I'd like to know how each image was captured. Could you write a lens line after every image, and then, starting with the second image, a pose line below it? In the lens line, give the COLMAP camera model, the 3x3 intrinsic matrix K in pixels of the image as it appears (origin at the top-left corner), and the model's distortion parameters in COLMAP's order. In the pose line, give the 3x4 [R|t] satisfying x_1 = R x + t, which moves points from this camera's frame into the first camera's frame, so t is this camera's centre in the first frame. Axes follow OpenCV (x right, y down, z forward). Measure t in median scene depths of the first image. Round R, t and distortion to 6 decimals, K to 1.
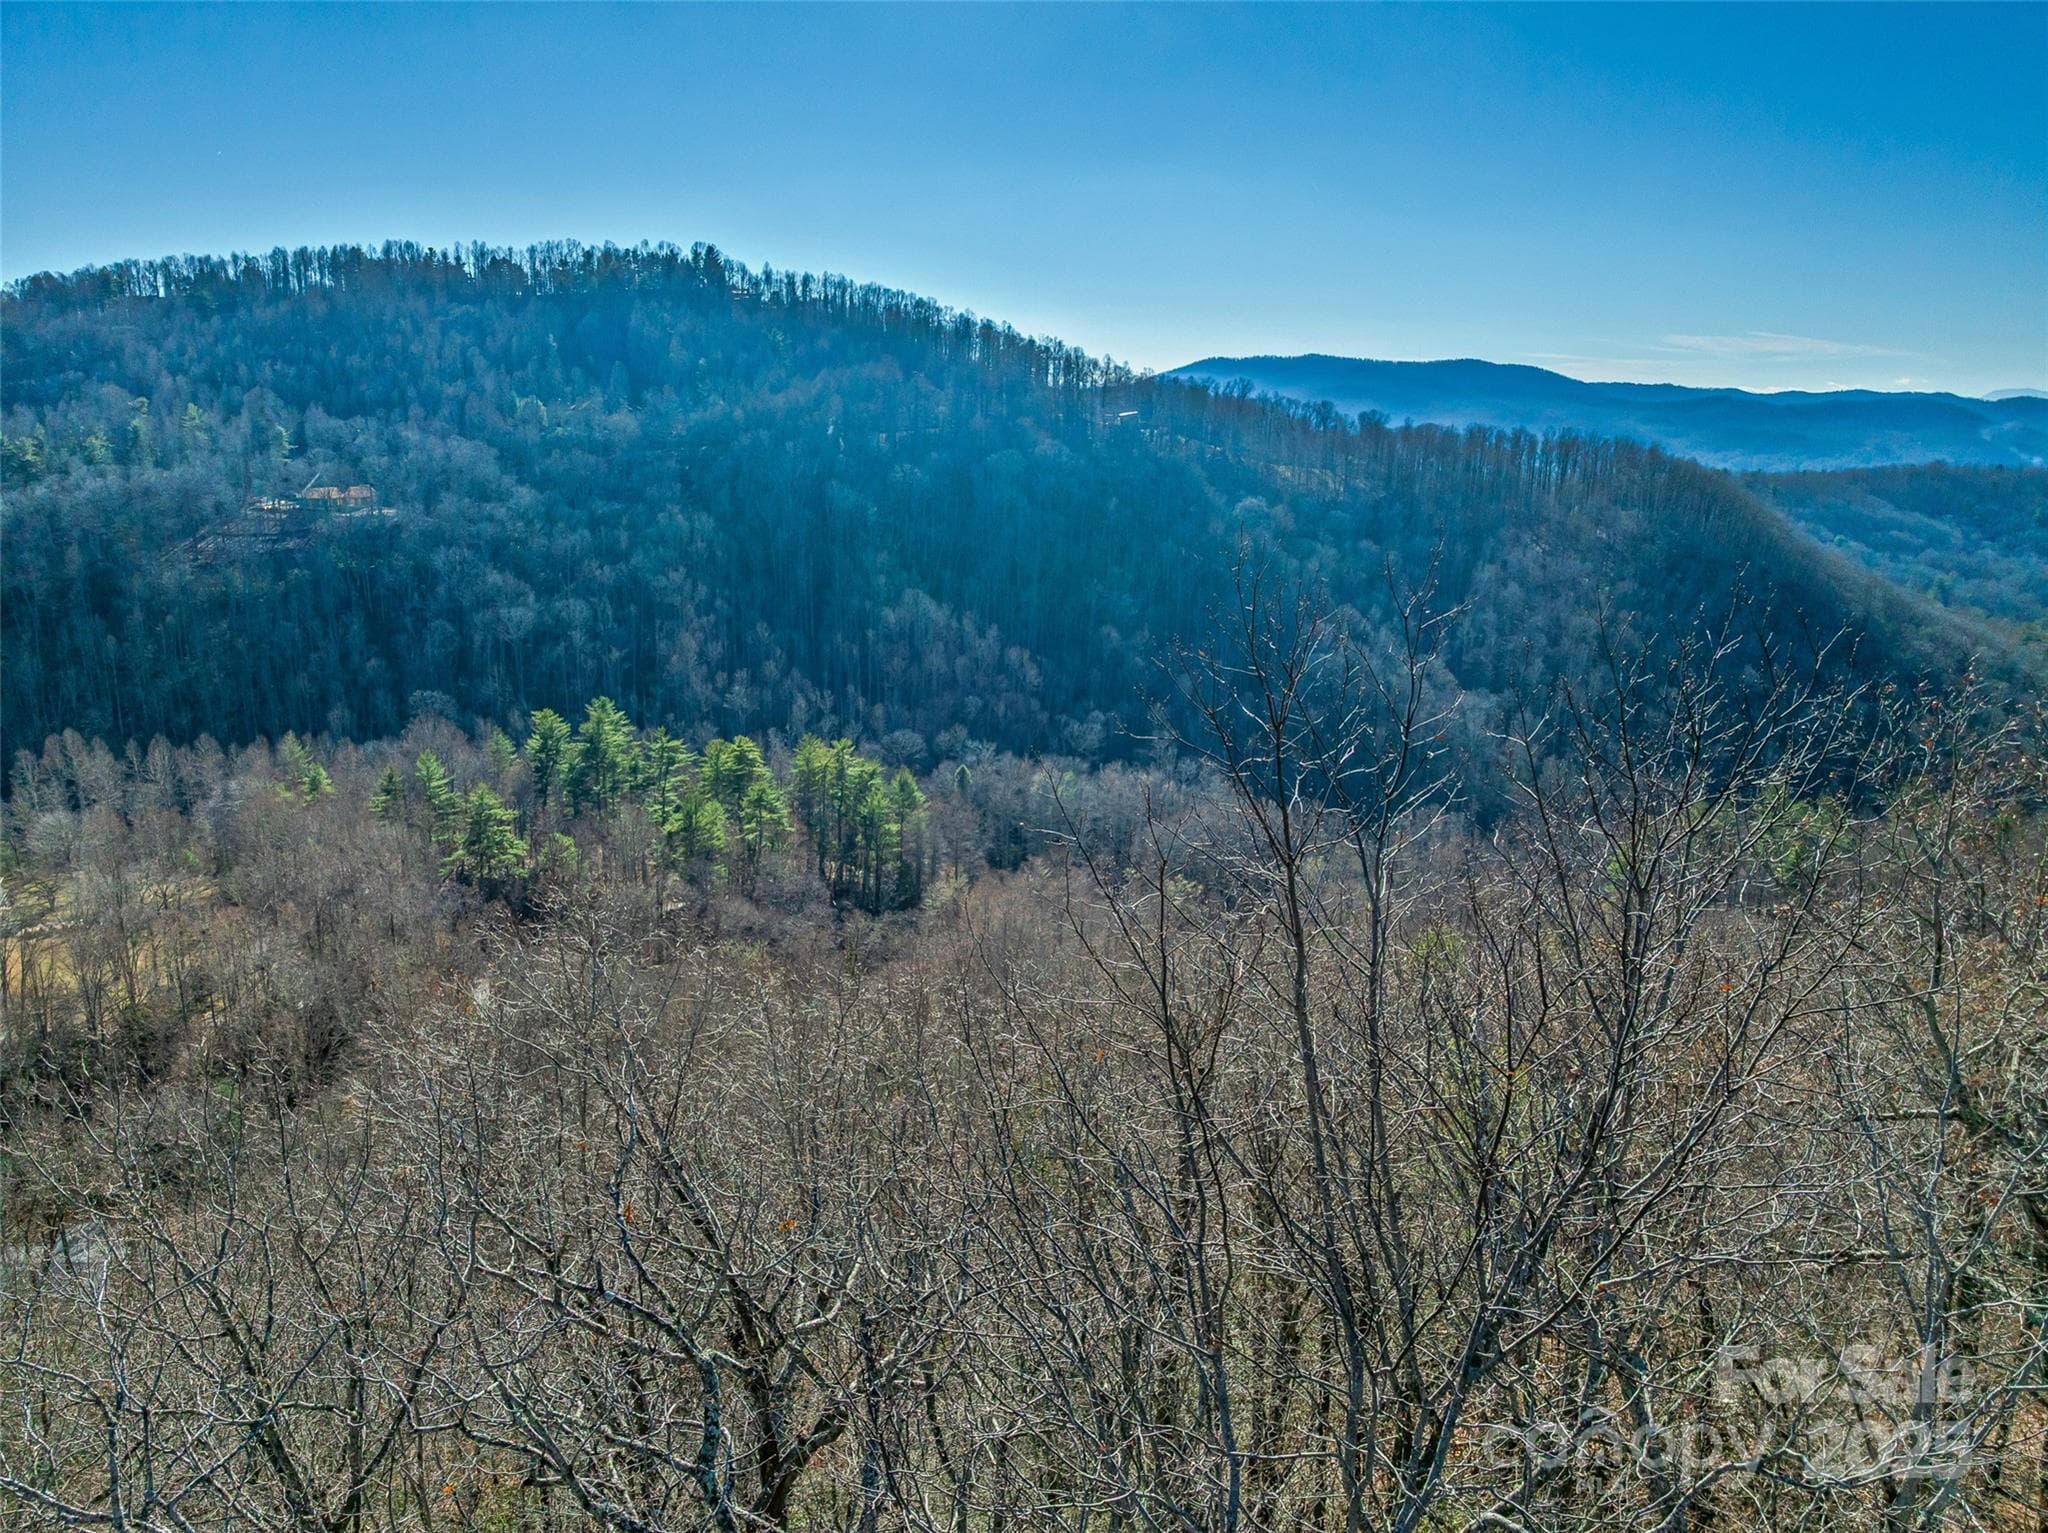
lens RADIAL K [[1457.4, 0, 1024.0], [0, 1457.4, 766.5], [0, 0, 1]] dist [-0.047532, 0.013634]
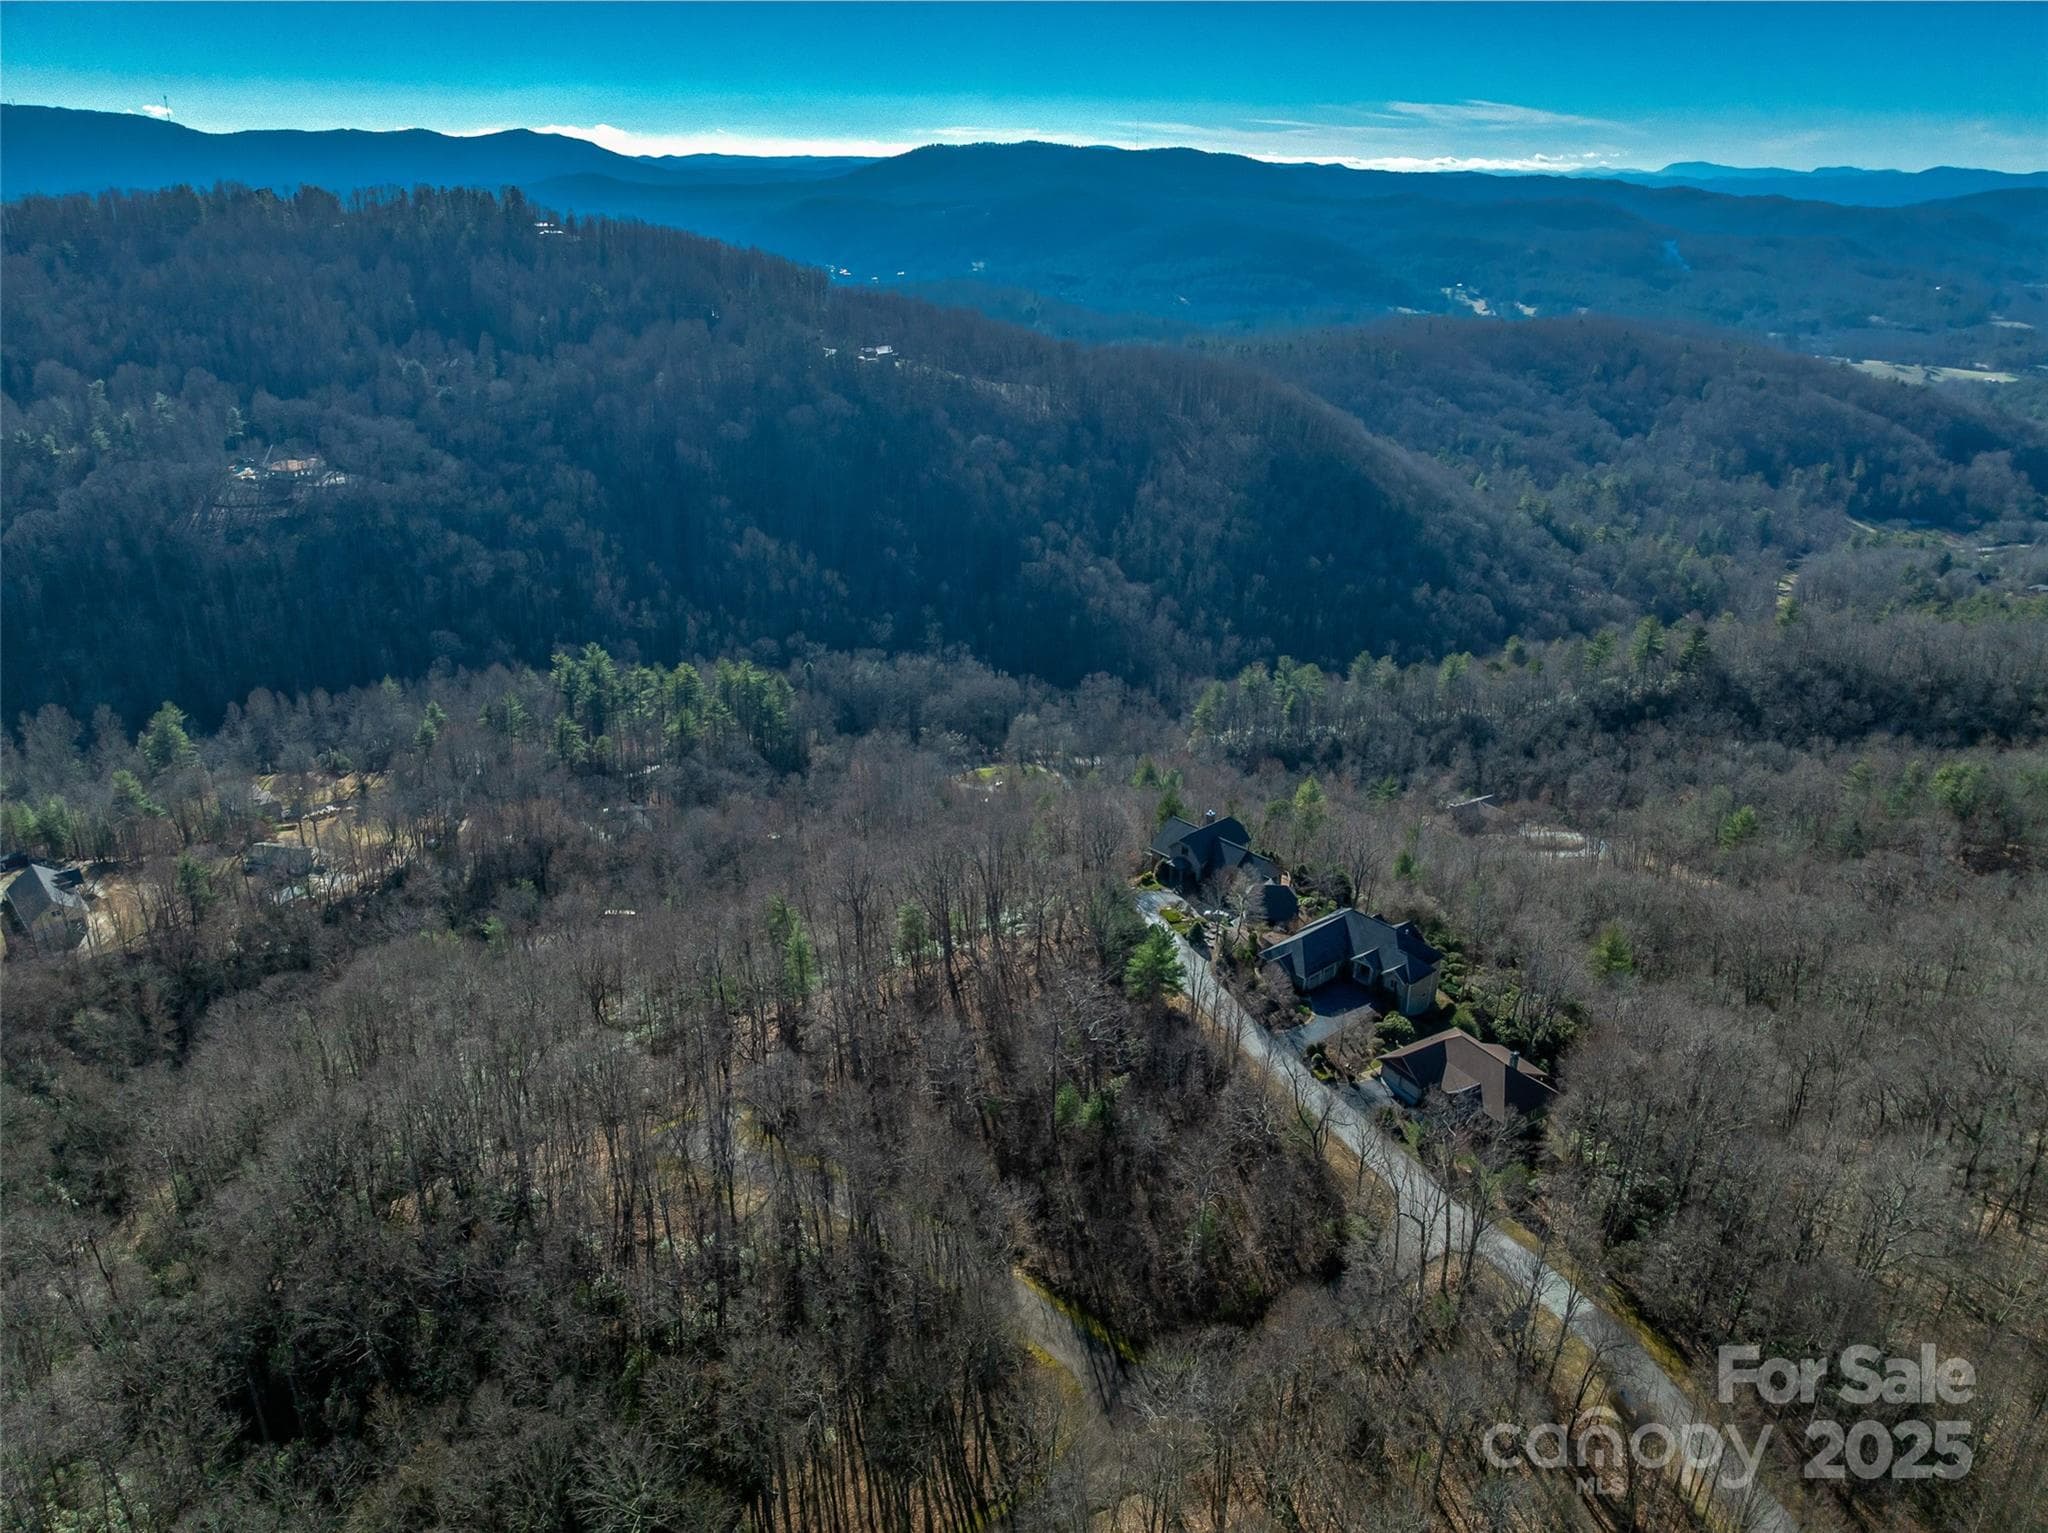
lens RADIAL K [[1457.4, 0, 1024.0], [0, 1457.4, 766.5], [0, 0, 1]] dist [-0.047532, 0.013634]
pose [[0.982859, -0.067607, 0.171513, -0.075343], [0.041898, 0.987901, 0.149318, -0.094724], [-0.179533, -0.139572, 0.973801, -0.478648]]
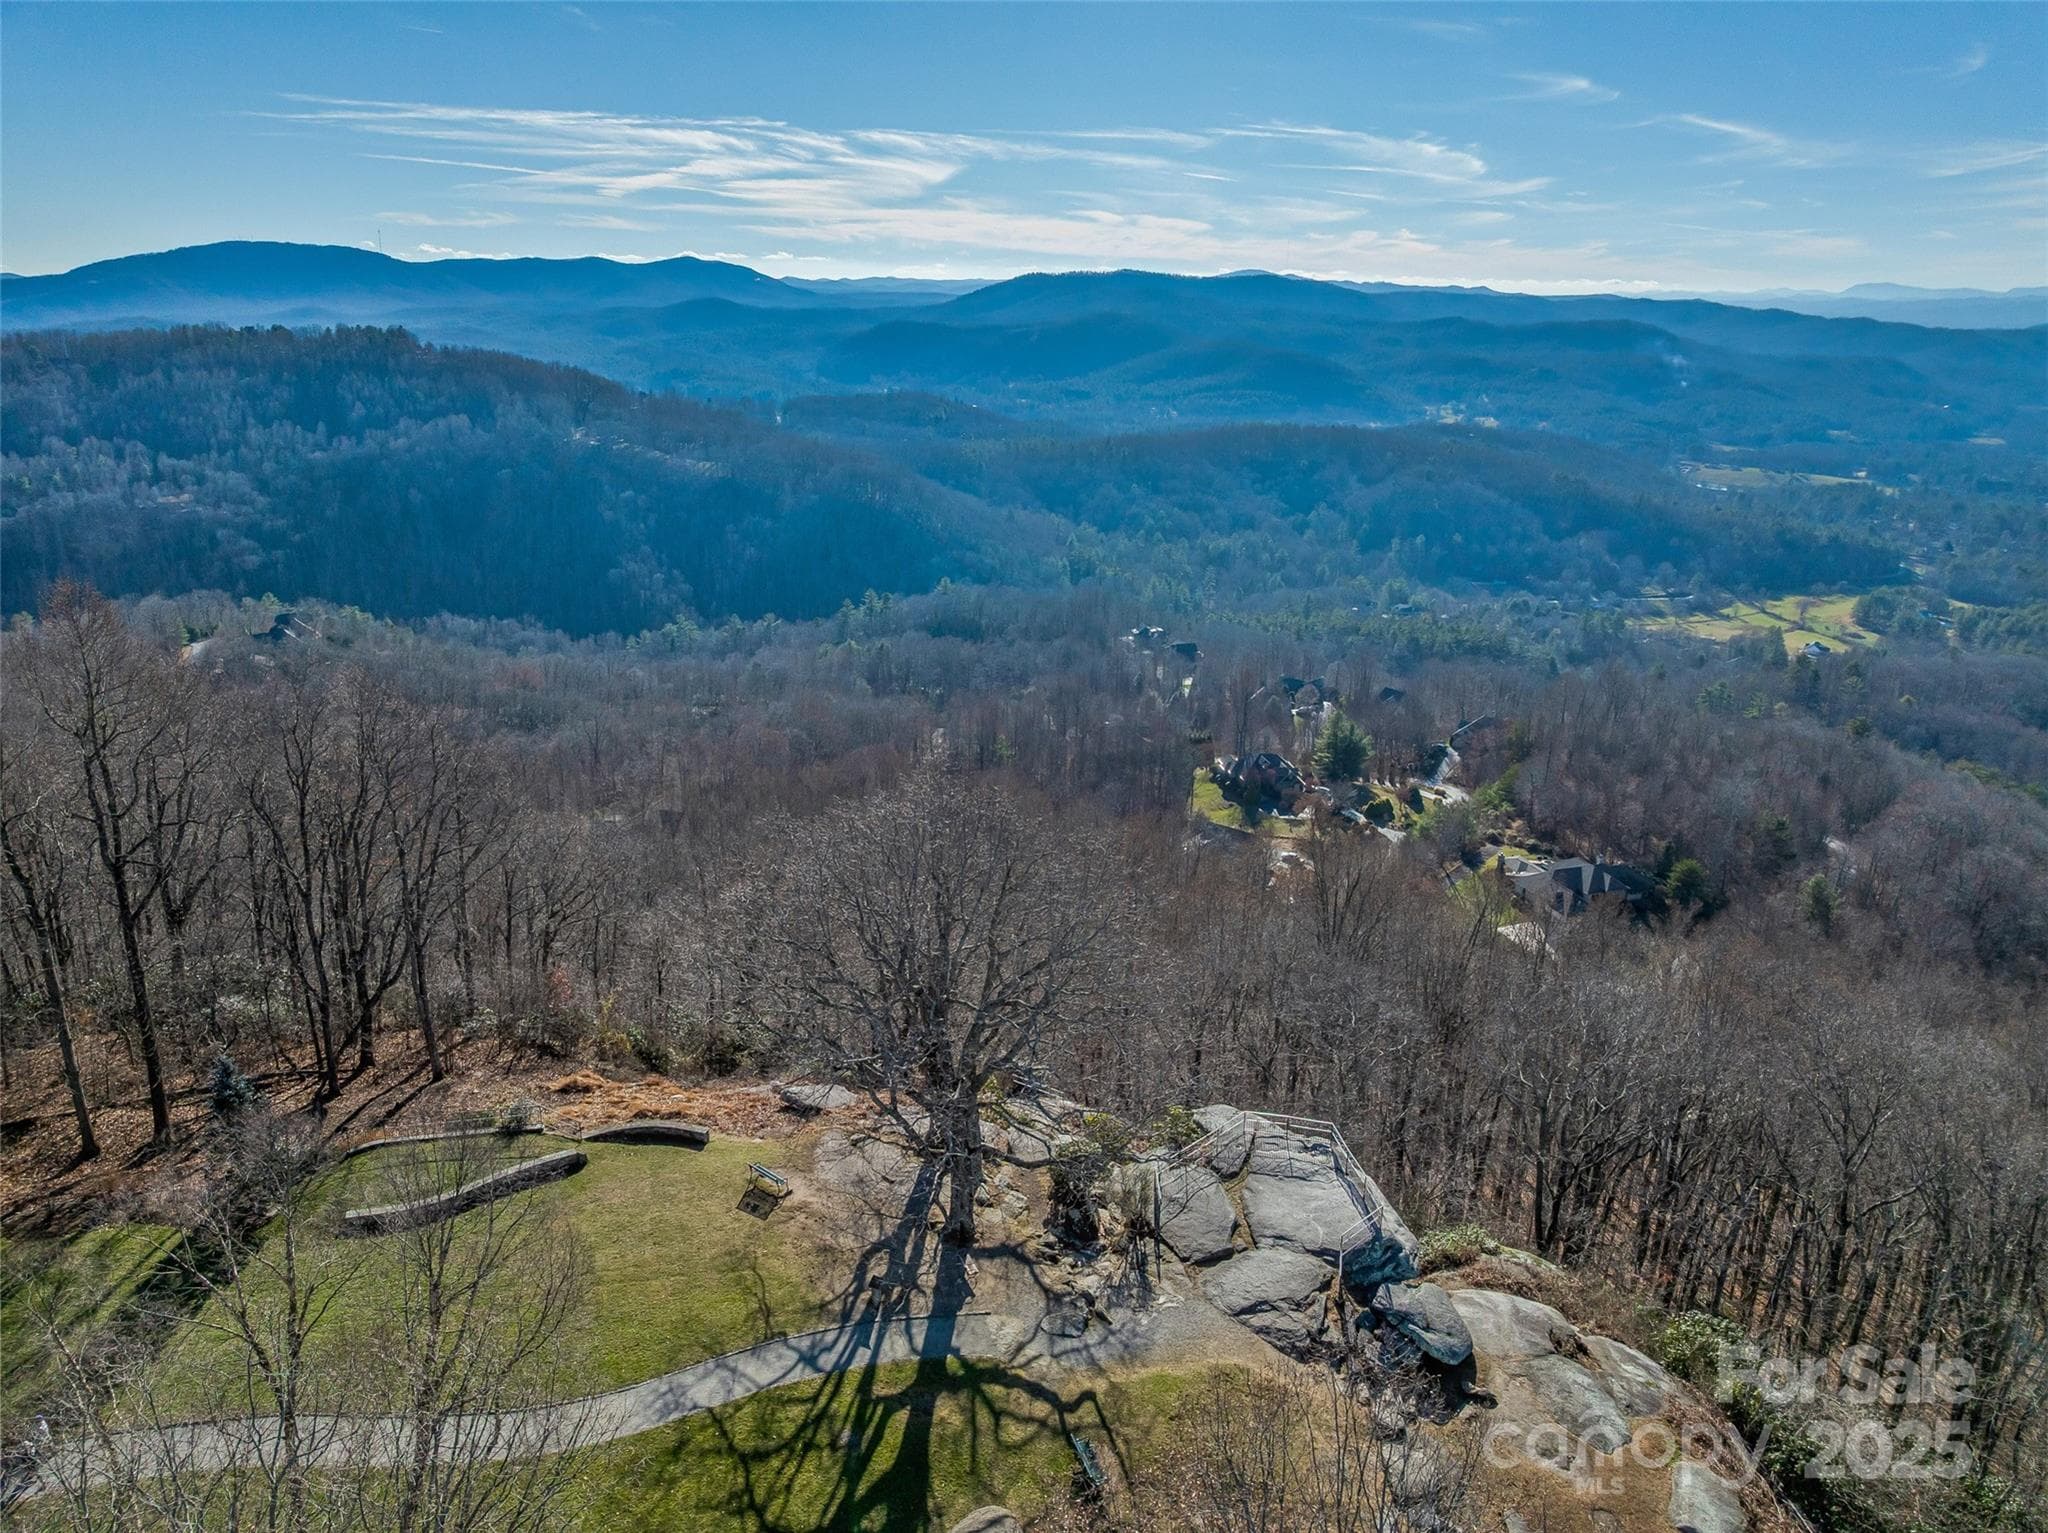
lens RADIAL K [[1457.4, 0, 1024.0], [0, 1457.4, 766.5], [0, 0, 1]] dist [-0.047532, 0.013634]
pose [[0.998019, -0.020739, 0.059391, 0.705613], [0.016457, 0.997290, 0.071700, 0.079748], [-0.060717, -0.070580, 0.995657, -1.334379]]
